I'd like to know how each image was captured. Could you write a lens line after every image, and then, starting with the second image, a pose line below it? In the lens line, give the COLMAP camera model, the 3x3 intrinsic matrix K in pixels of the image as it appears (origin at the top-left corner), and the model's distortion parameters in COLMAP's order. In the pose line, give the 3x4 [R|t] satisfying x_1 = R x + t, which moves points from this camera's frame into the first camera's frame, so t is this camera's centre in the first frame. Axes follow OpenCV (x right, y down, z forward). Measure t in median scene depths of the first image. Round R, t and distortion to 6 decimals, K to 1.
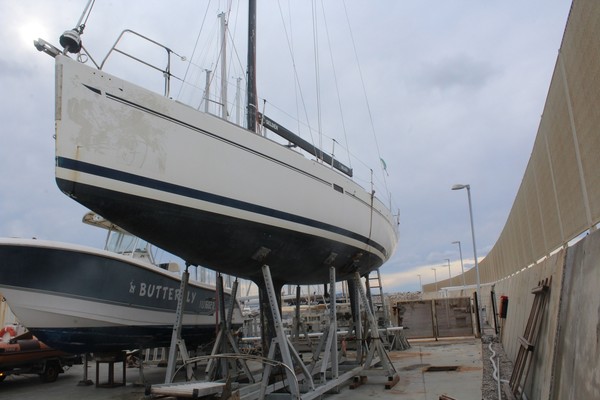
lens RADIAL K [[505.7, 0, 297.7], [0, 505.7, 191.4], [0, 0, 1]] dist [-0.172758, 0.165954]
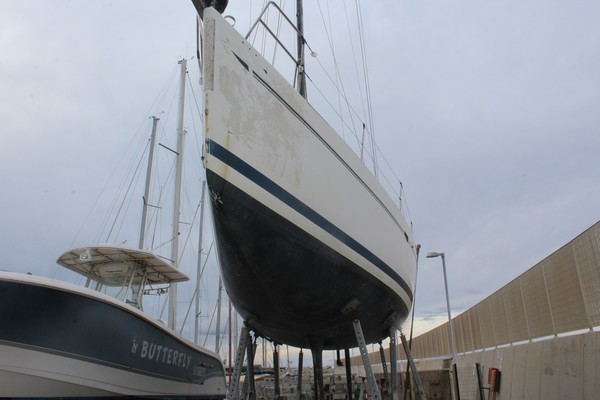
lens RADIAL K [[505.7, 0, 297.7], [0, 505.7, 191.4], [0, 0, 1]] dist [-0.172758, 0.165954]
pose [[0.980780, 0.083518, 0.176336, -0.258594], [-0.058463, 0.988025, -0.142787, 0.049463], [-0.186150, 0.129733, 0.973919, 0.160788]]
